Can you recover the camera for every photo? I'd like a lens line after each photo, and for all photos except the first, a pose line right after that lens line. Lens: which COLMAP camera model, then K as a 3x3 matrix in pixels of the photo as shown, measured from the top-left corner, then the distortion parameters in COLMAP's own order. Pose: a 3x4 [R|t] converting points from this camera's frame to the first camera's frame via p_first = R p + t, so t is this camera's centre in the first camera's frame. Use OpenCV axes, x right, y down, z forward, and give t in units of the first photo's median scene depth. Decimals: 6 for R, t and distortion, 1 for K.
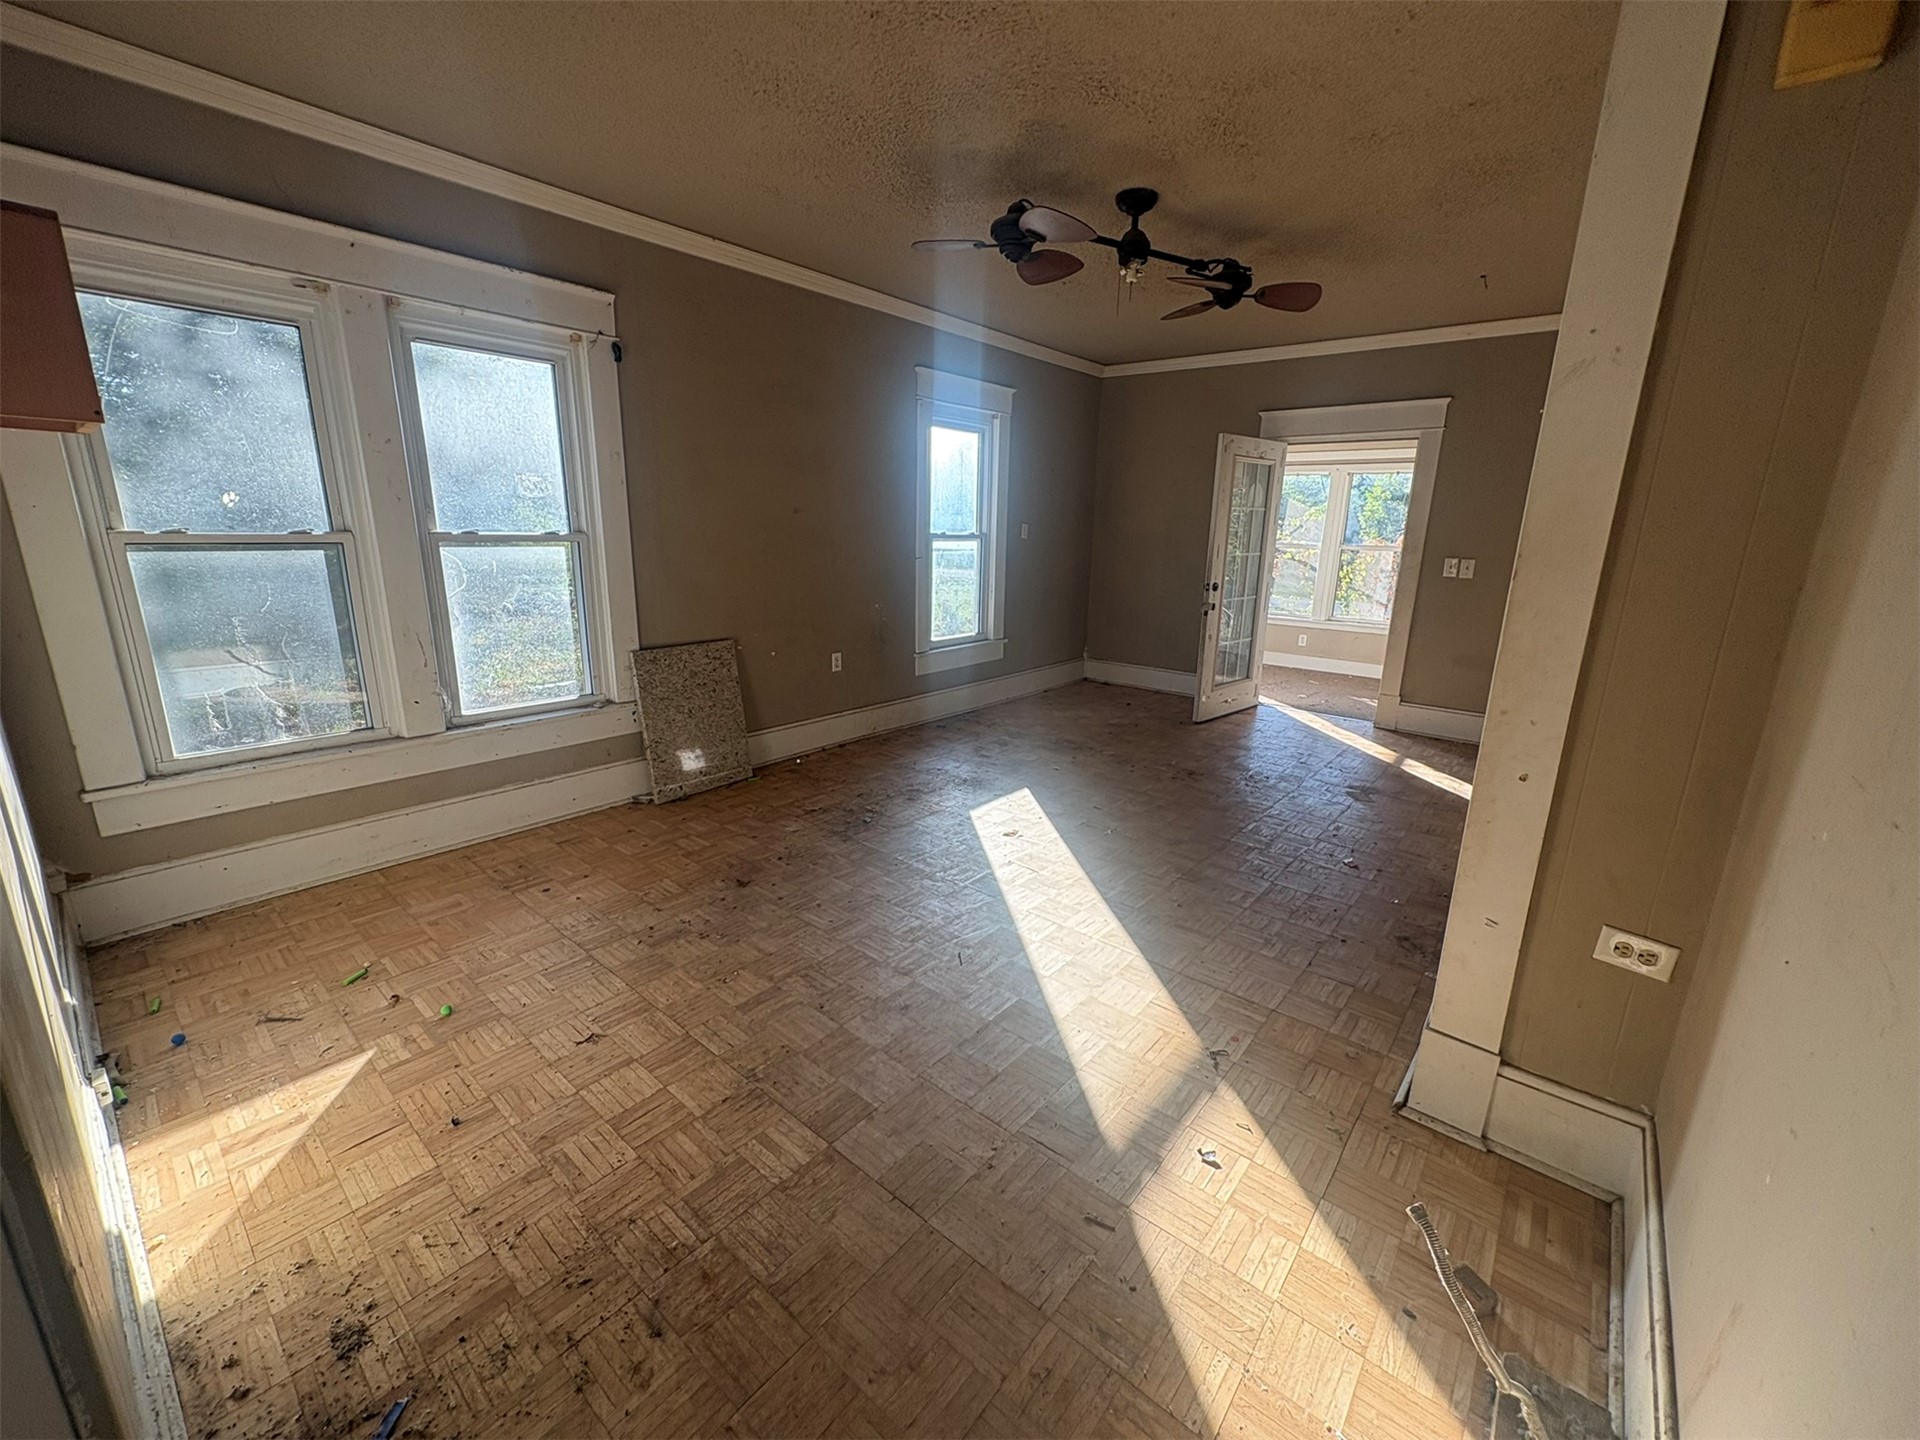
lens RADIAL K [[772.0, 0, 957.1], [0, 772.0, 720.6], [0, 0, 1]] dist [0.000806, -0.000064]
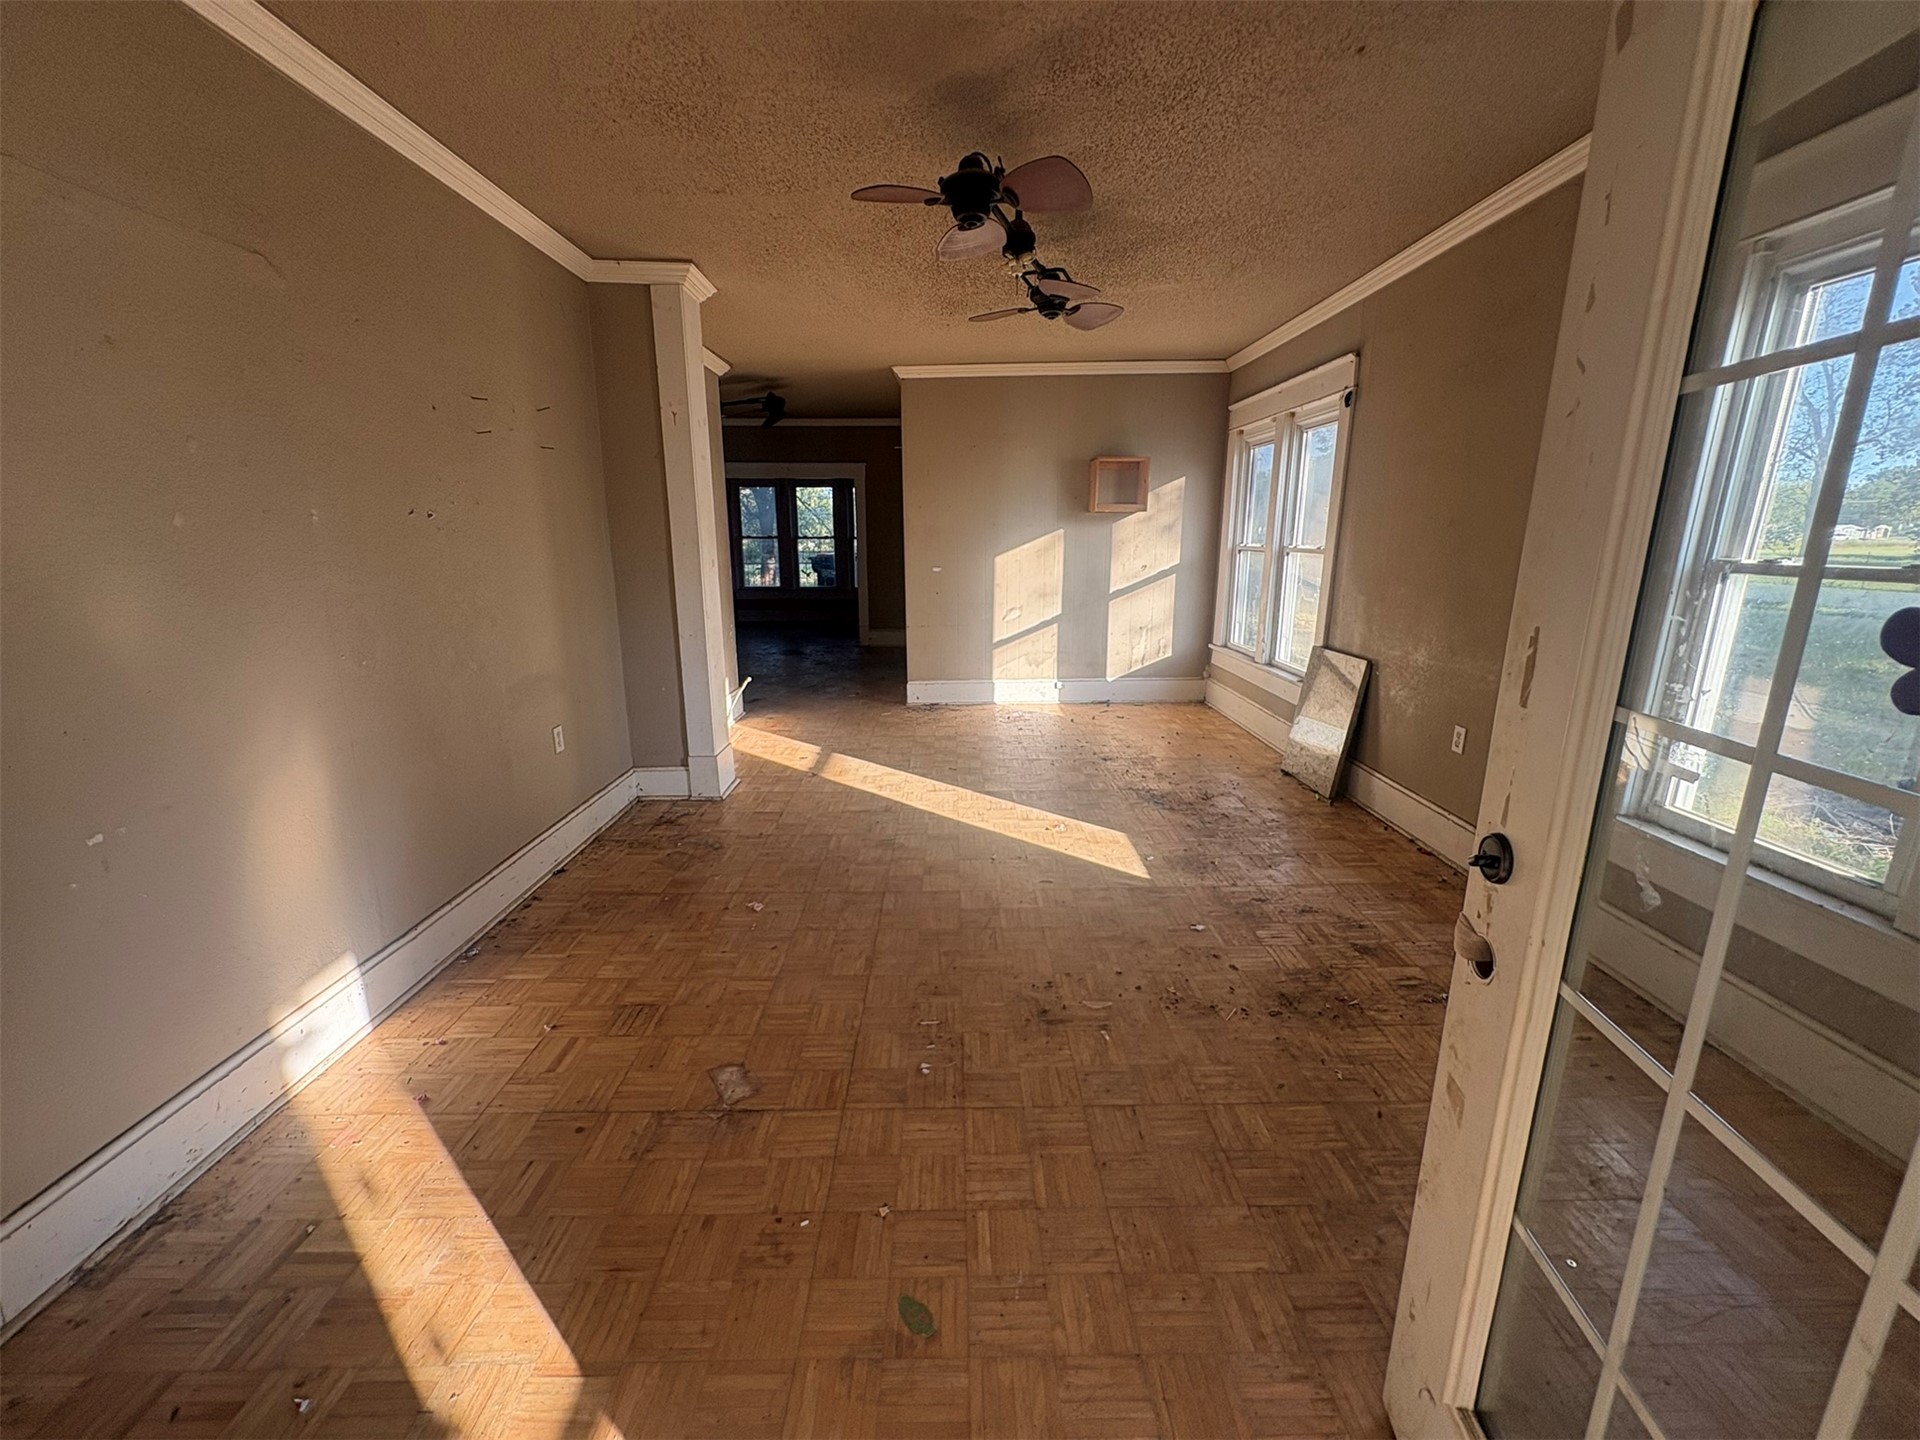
lens RADIAL K [[772.0, 0, 960.7], [0, 772.0, 714.7], [0, 0, 1]] dist [0.000806, -0.000064]
pose [[-0.762481, 0.126307, -0.634563, 0.618451], [-0.177959, 0.901992, 0.393371, -0.288544], [0.622056, 0.412864, -0.665274, 1.178319]]
